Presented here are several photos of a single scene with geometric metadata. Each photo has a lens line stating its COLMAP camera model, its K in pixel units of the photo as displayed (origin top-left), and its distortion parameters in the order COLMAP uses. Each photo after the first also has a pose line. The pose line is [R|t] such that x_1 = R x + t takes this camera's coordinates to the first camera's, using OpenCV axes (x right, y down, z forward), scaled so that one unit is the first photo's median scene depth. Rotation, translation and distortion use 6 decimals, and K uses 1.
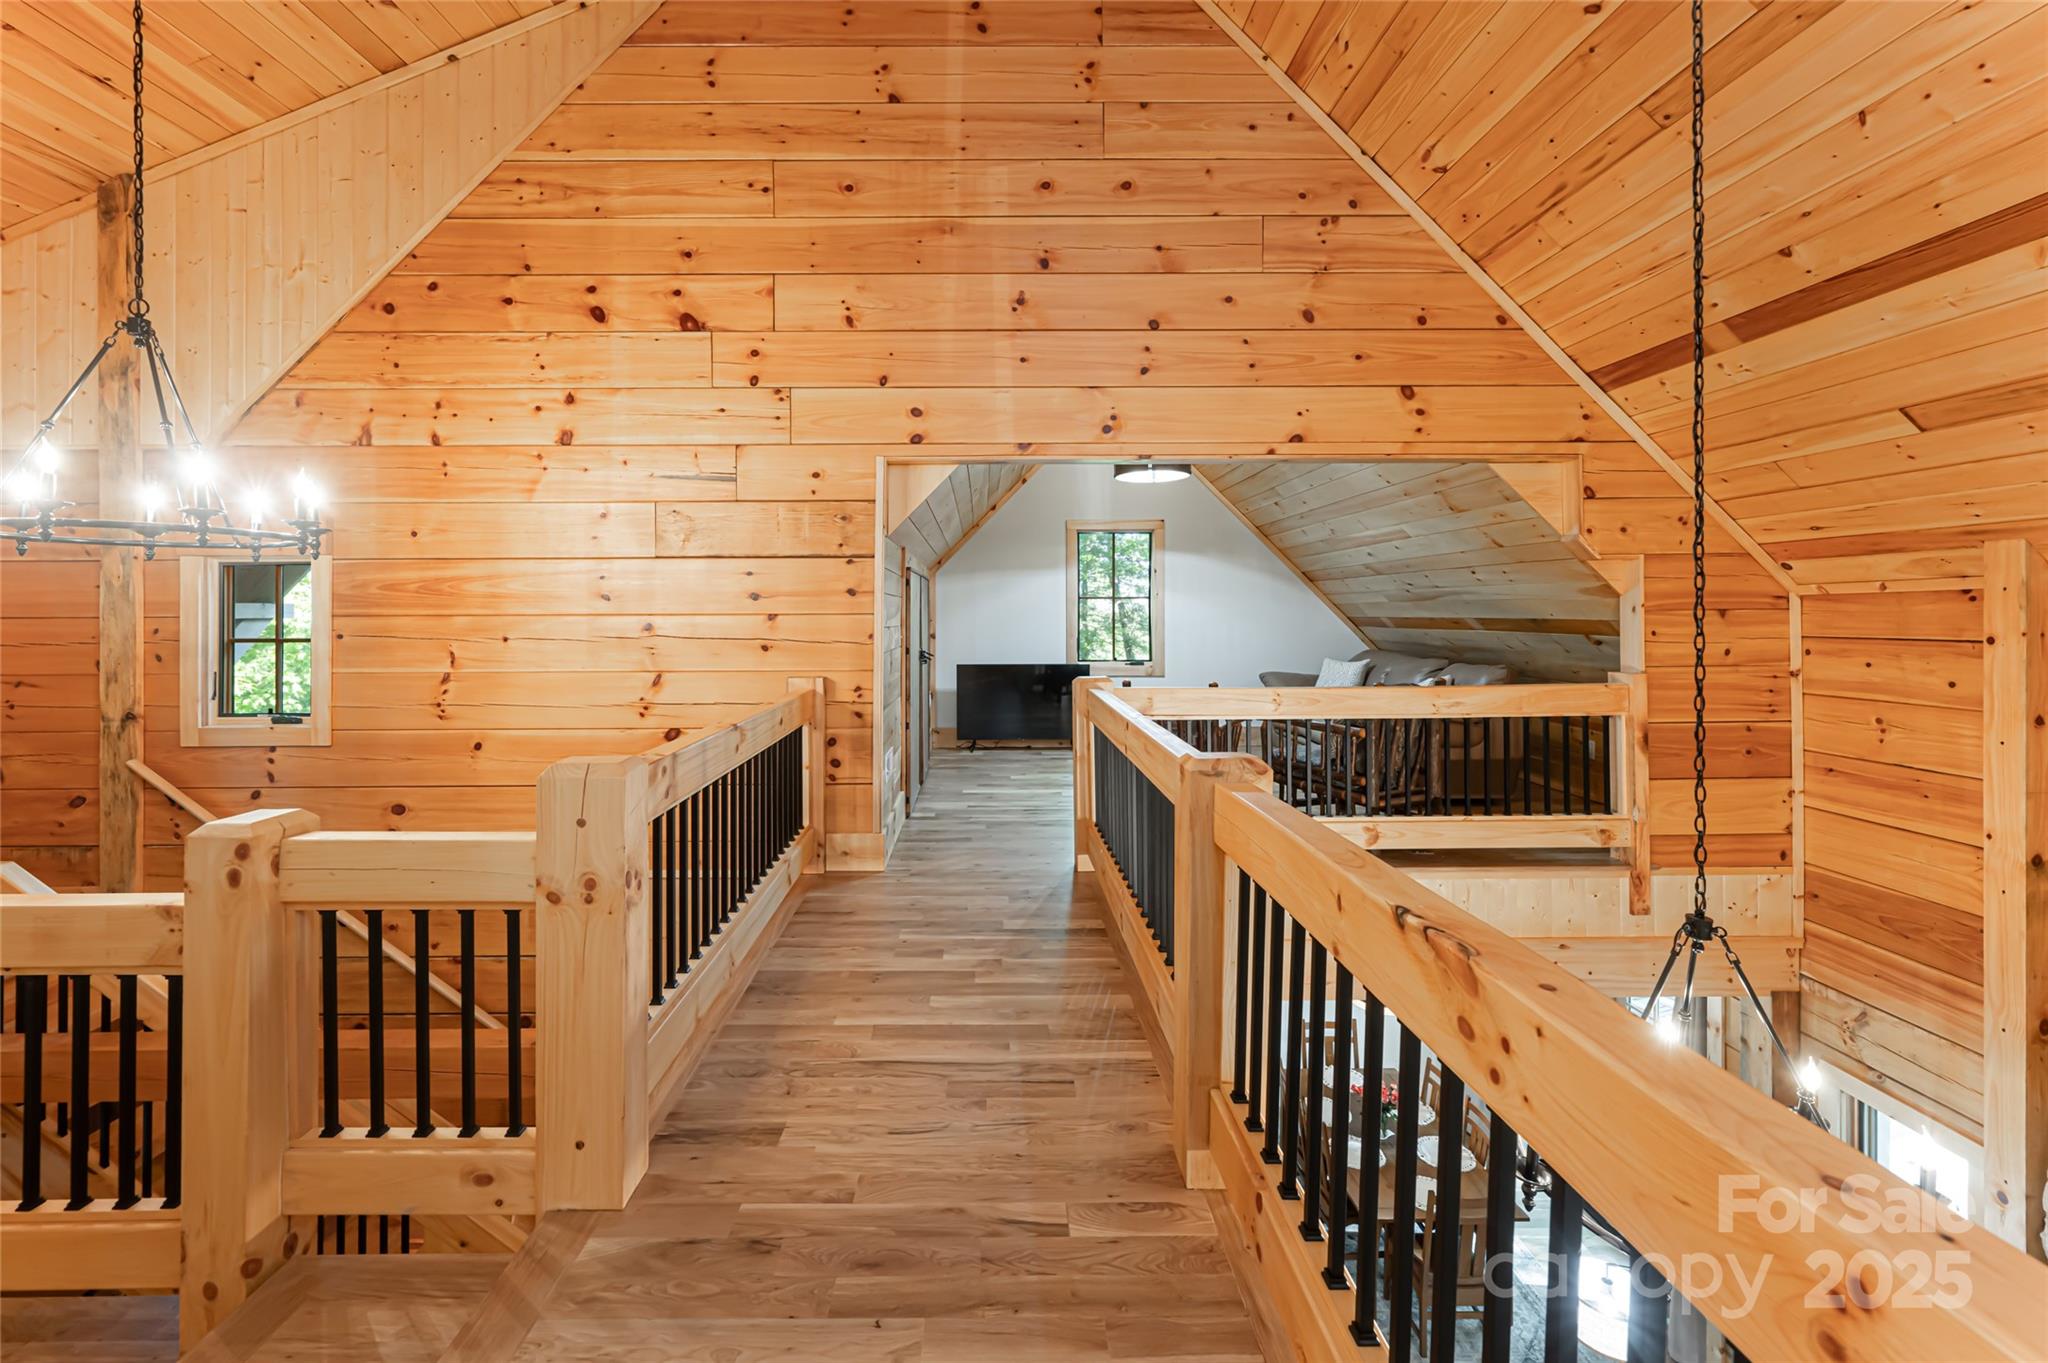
lens RADIAL K [[835.9, 0, 1003.9], [0, 835.9, 612.9], [0, 0, 1]] dist [-0.001119, -0.000268]
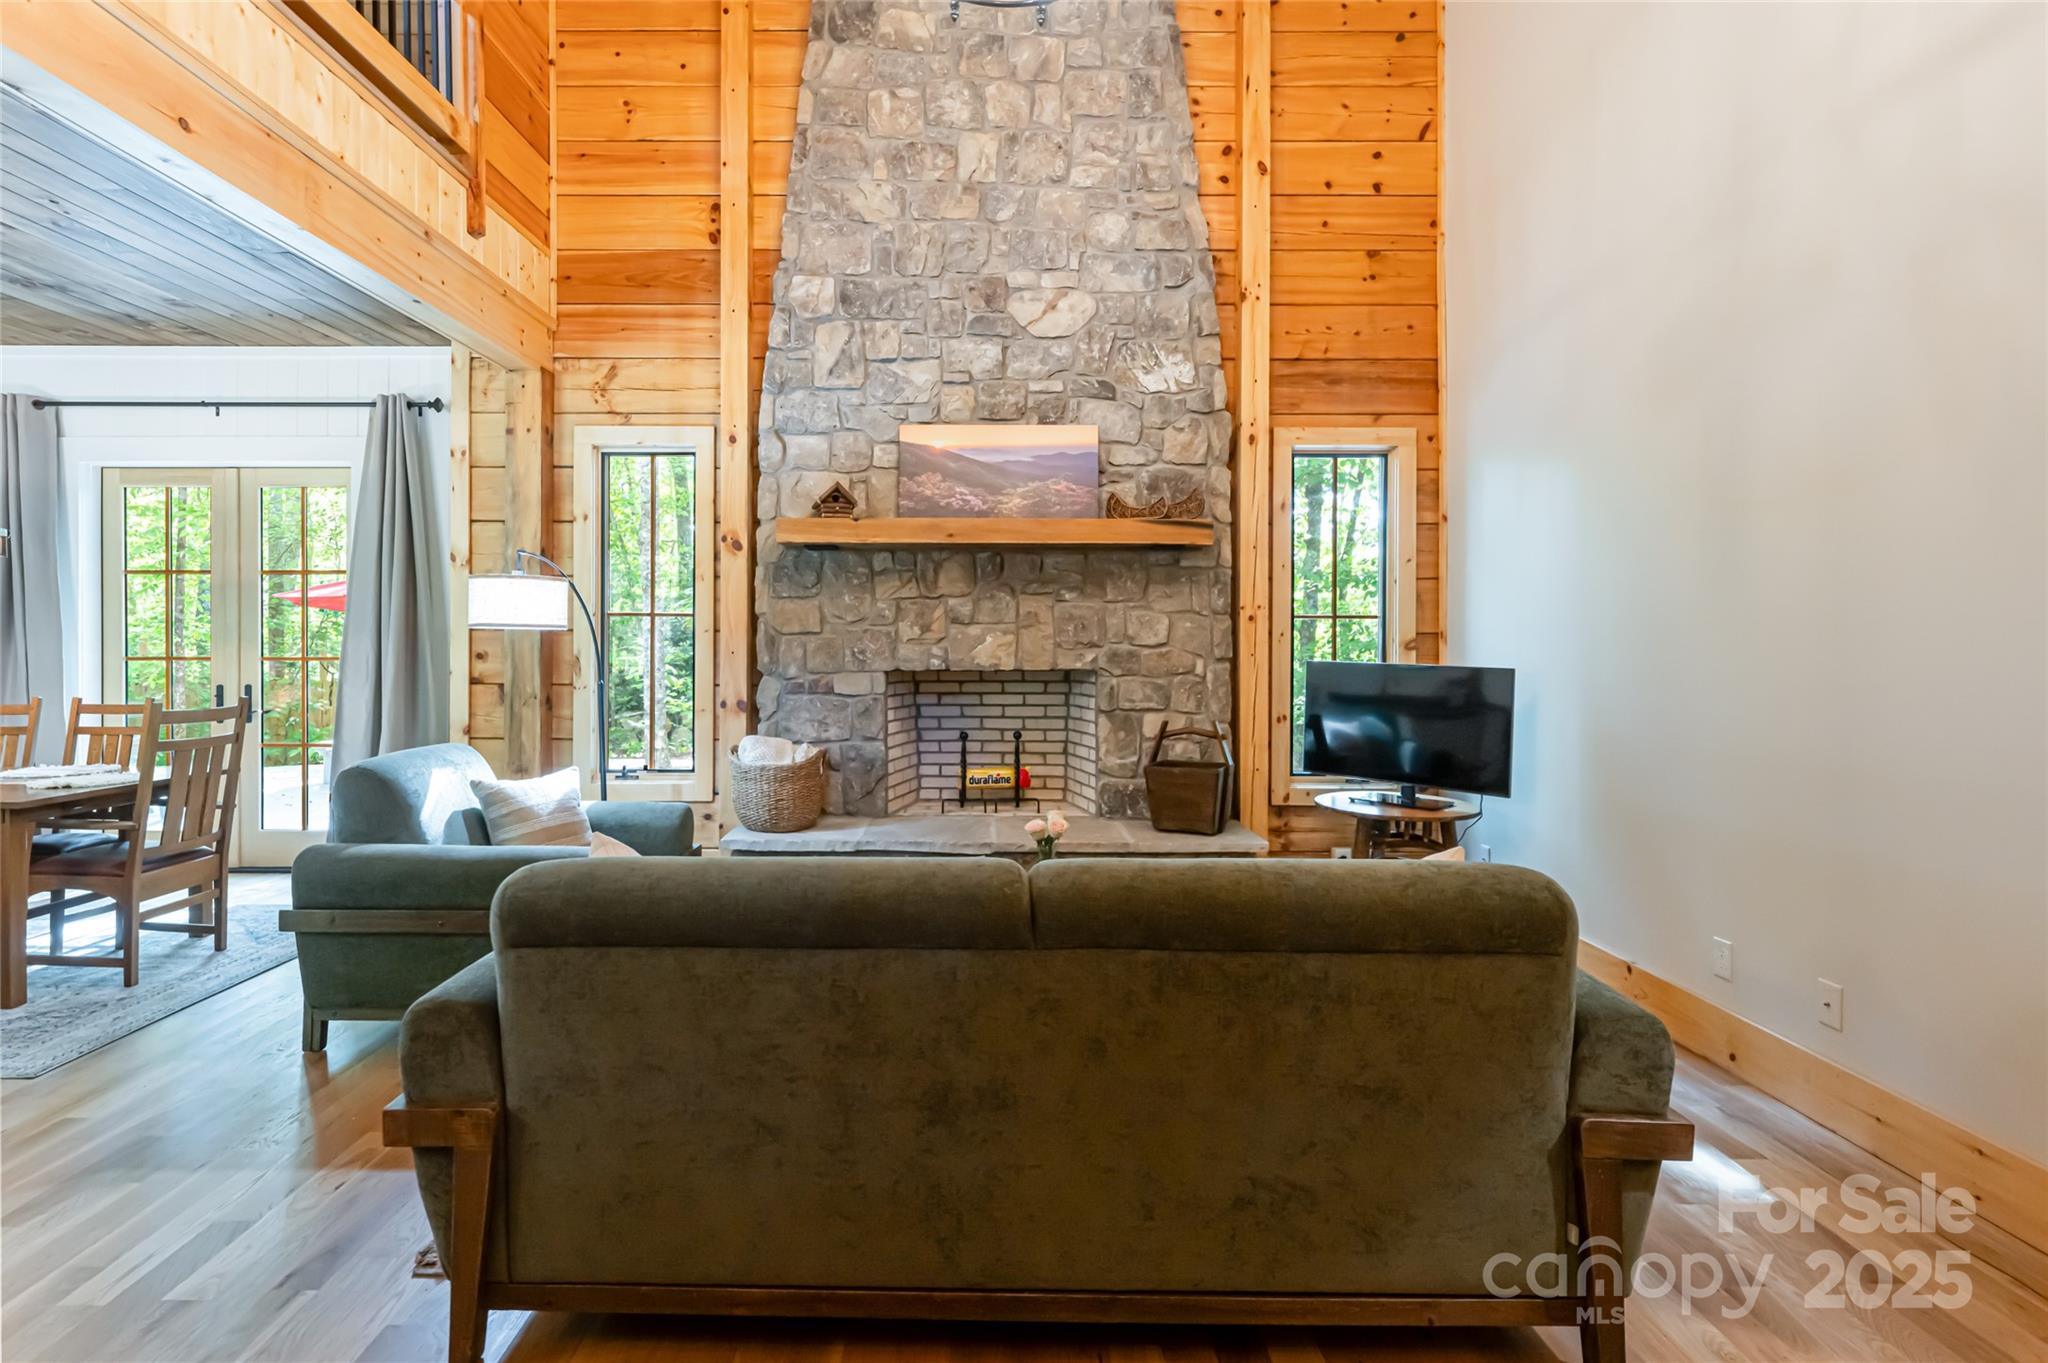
lens RADIAL K [[998.0, 0, 970.7], [0, 998.0, 651.7], [0, 0, 1]] dist [0.000005, 0.000174]
pose [[0.022091, -0.015282, 0.999639, -0.281166], [-0.012830, 0.999796, 0.015568, 0.775240], [-0.999674, -0.013170, 0.021890, 0.451202]]
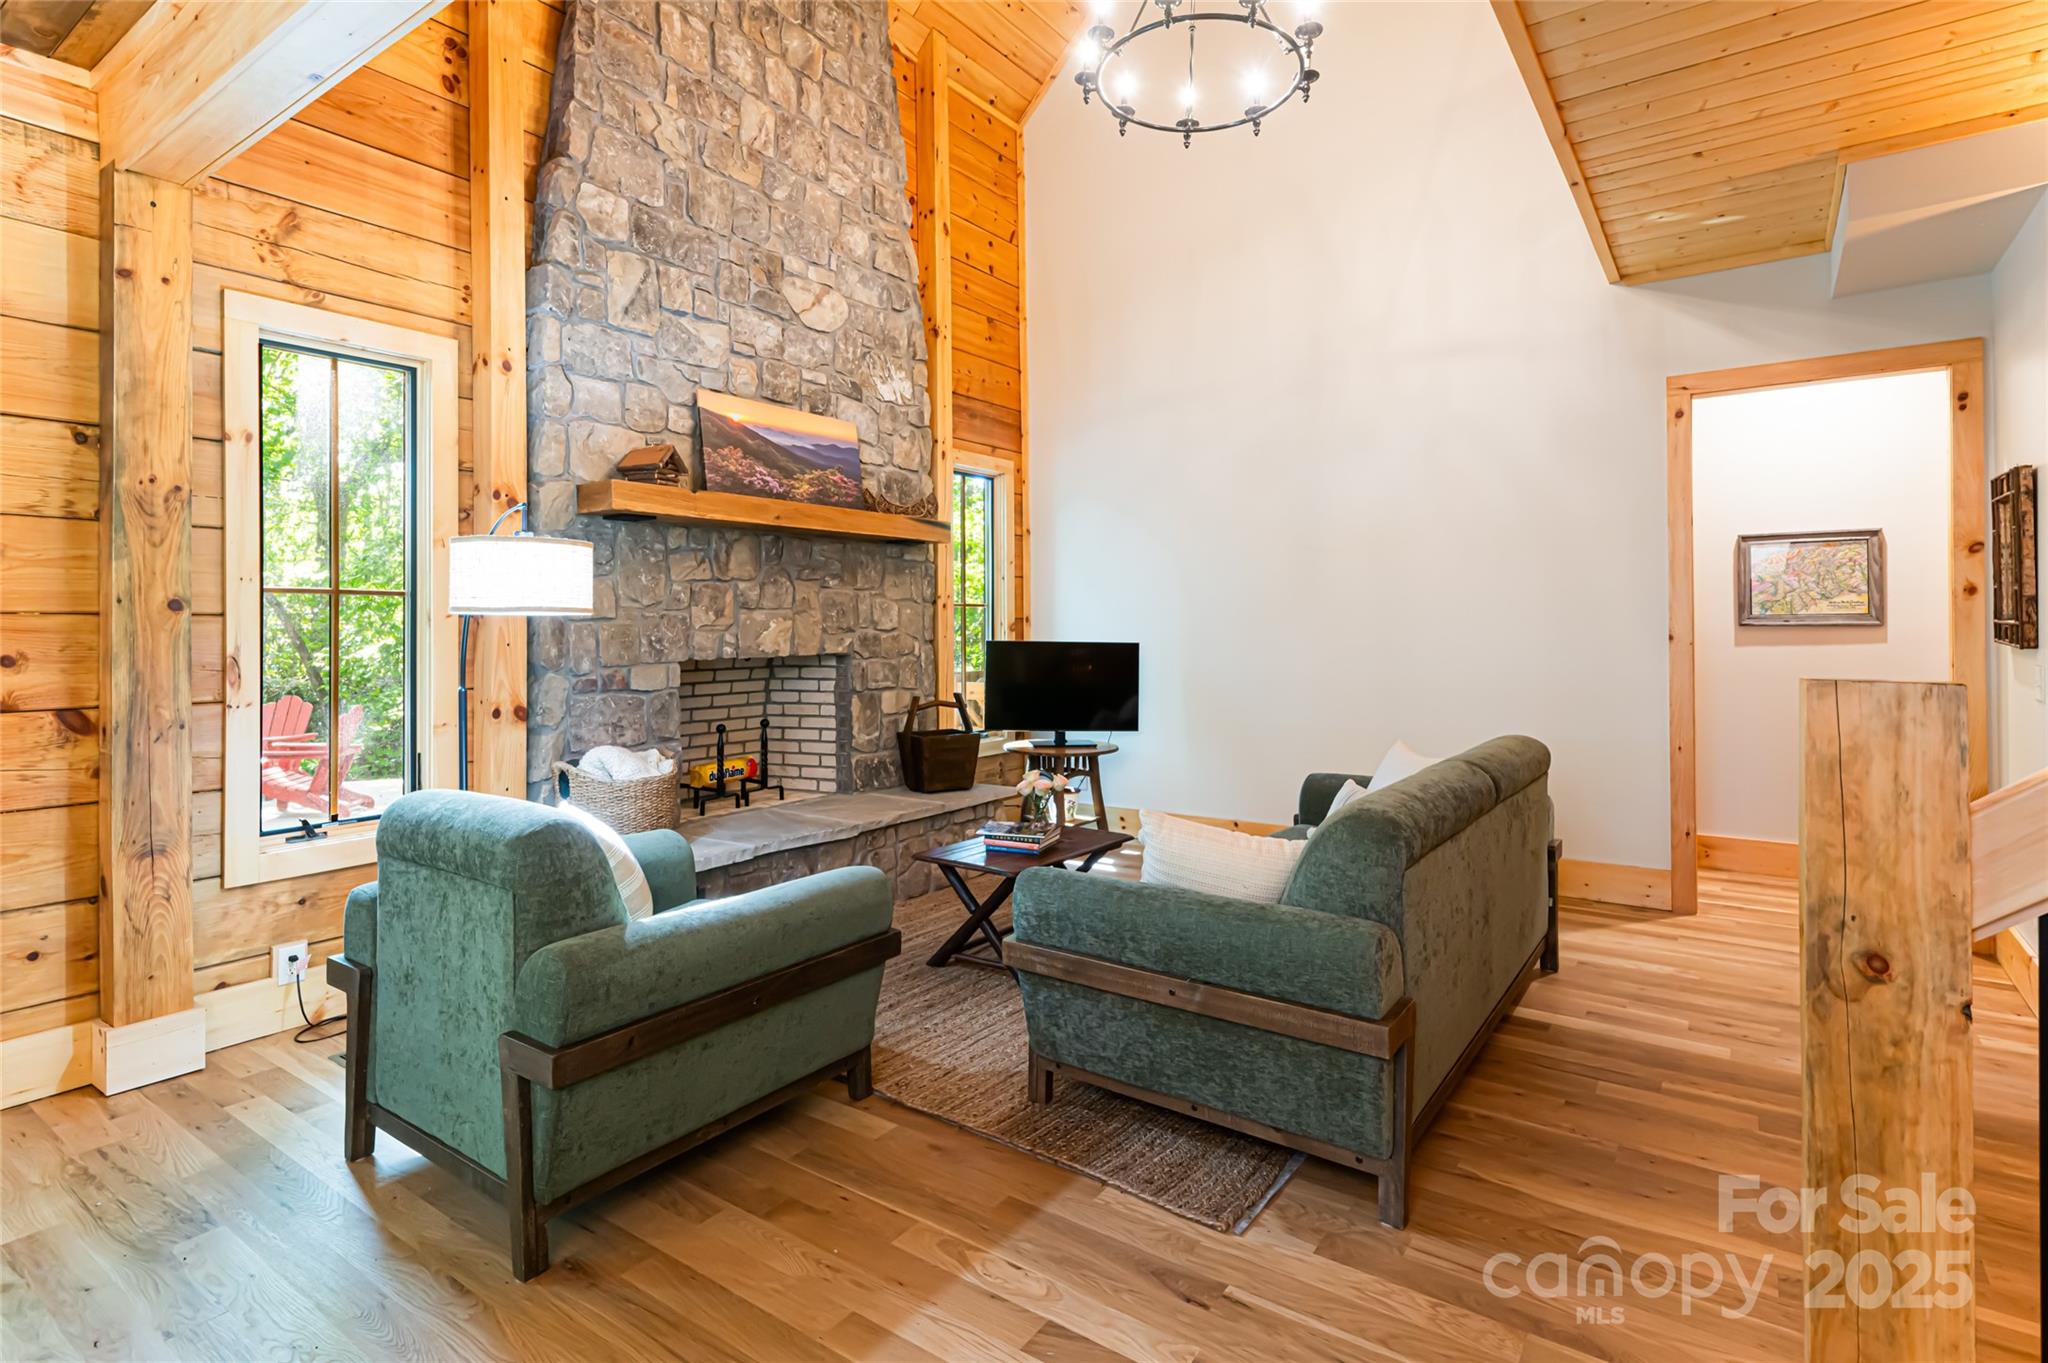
lens RADIAL K [[1037.0, 0, 1023.0], [0, 1037.0, 624.6], [0, 0, 1]] dist [0.002097, -0.001675]
pose [[-0.809247, -0.000966, 0.587468, -0.029267], [-0.006154, 0.999958, -0.006833, 0.784378], [-0.587436, -0.009144, -0.809219, 1.262279]]
